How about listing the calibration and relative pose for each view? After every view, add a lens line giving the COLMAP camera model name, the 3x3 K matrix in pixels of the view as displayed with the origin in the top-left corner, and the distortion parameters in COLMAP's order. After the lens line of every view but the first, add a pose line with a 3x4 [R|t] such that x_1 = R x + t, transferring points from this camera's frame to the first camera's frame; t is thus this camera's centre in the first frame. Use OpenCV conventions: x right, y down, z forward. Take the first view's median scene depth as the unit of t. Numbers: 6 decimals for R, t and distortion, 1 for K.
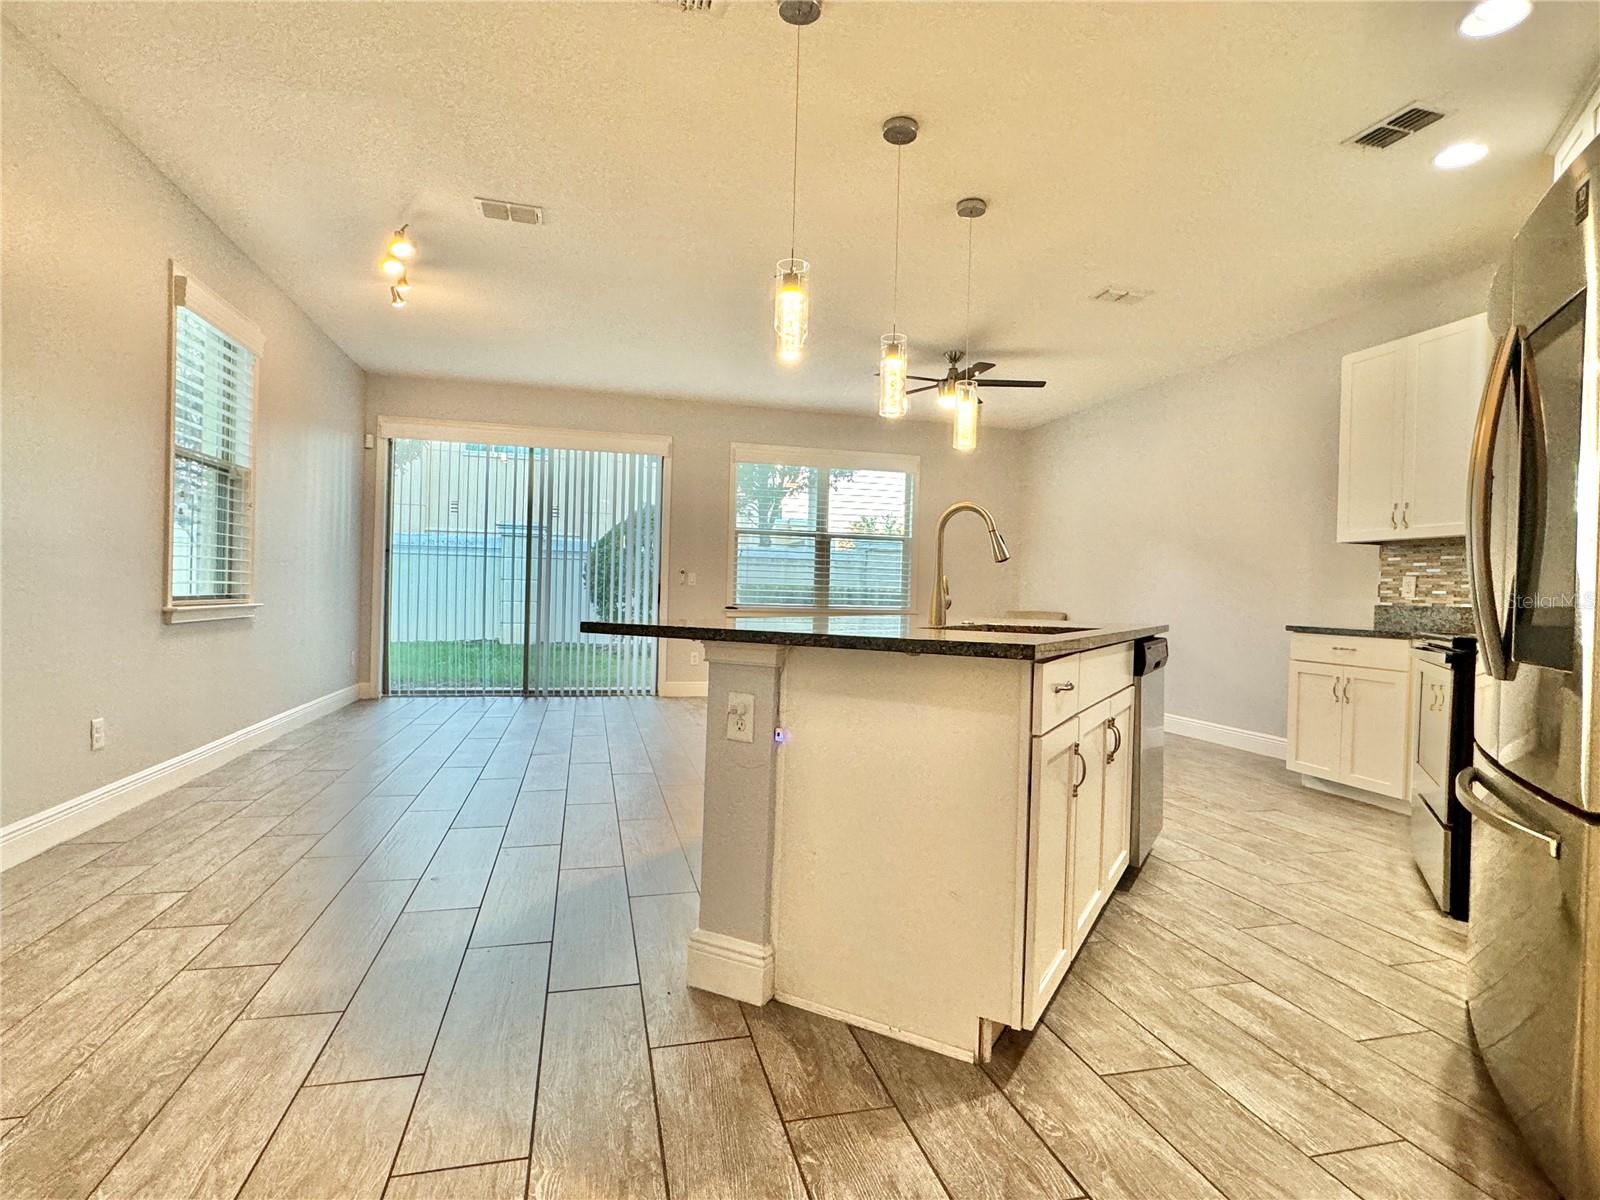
lens RADIAL K [[817.3, 0, 797.6], [0, 817.3, 600.5], [0, 0, 1]] dist [-0.000748, -0.000093]
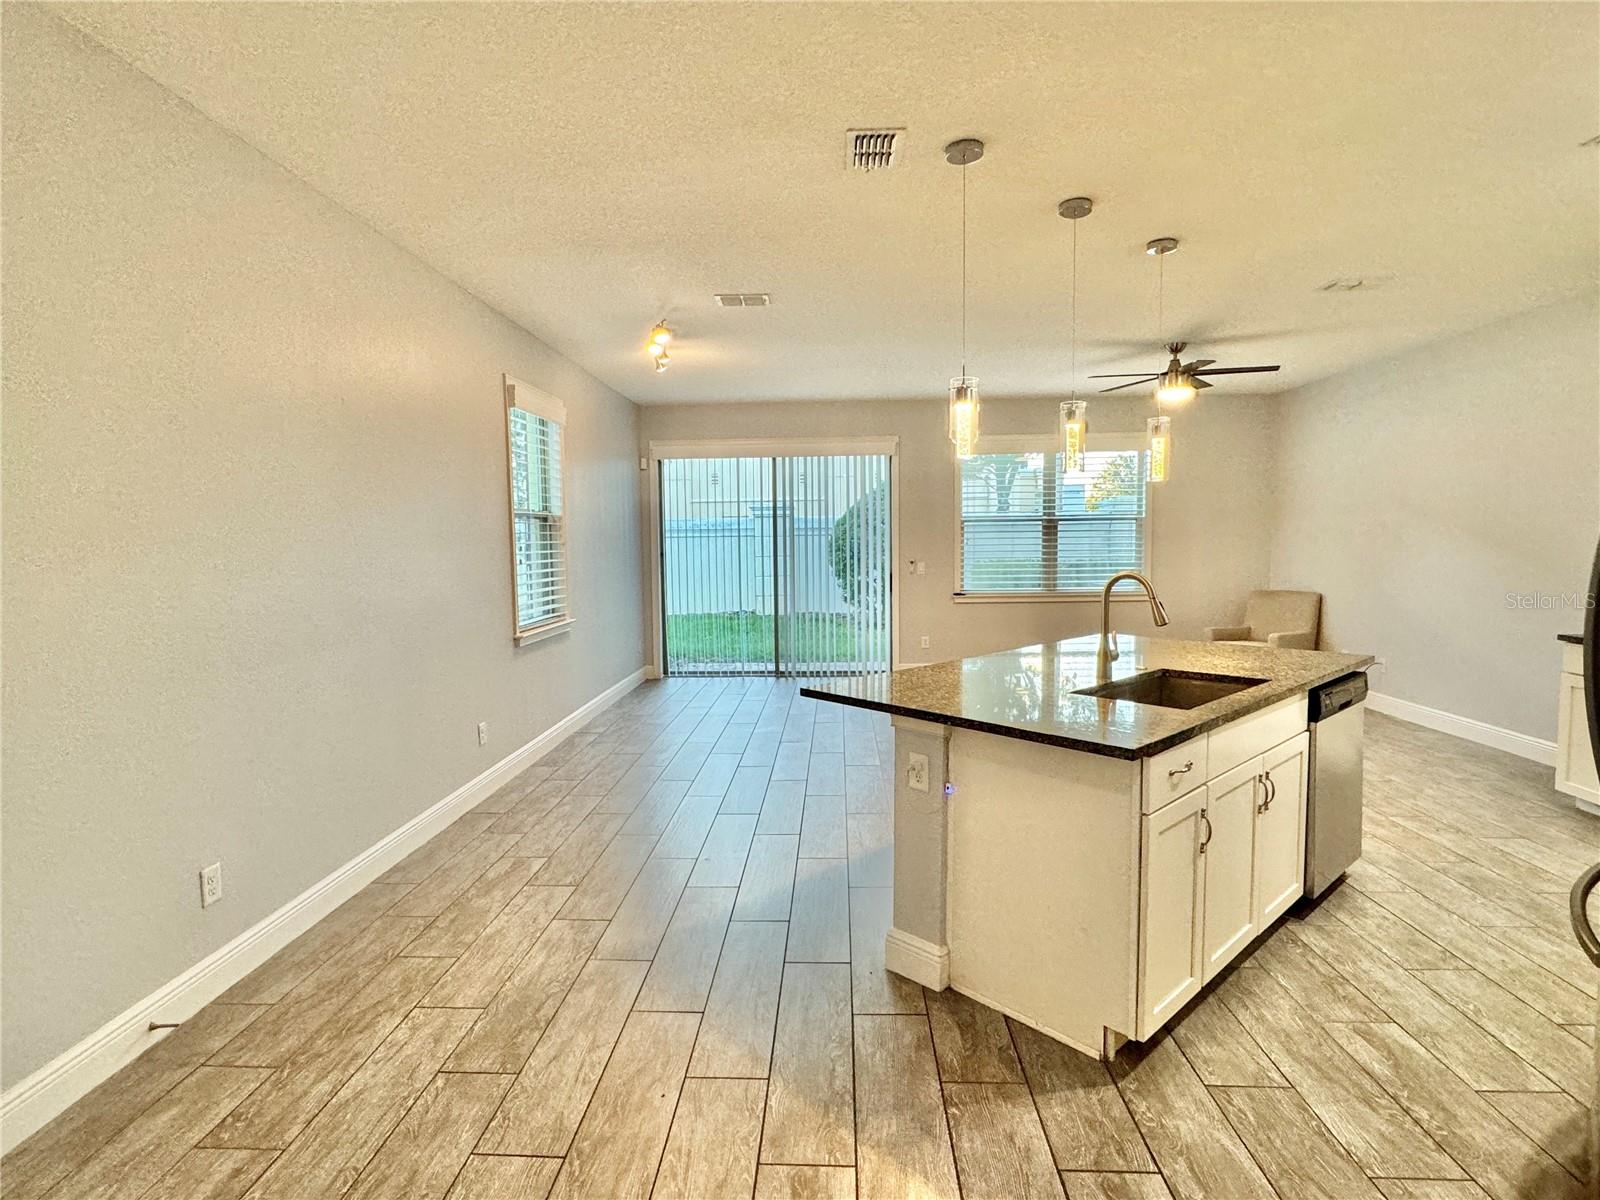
lens RADIAL K [[817.3, 0, 798.6], [0, 817.3, 602.1], [0, 0, 1]] dist [-0.000748, -0.000093]
pose [[0.954689, -0.016399, -0.297152, 0.141570], [0.036411, 0.997416, 0.061939, -0.219082], [0.295368, -0.069952, 0.952819, -0.274827]]
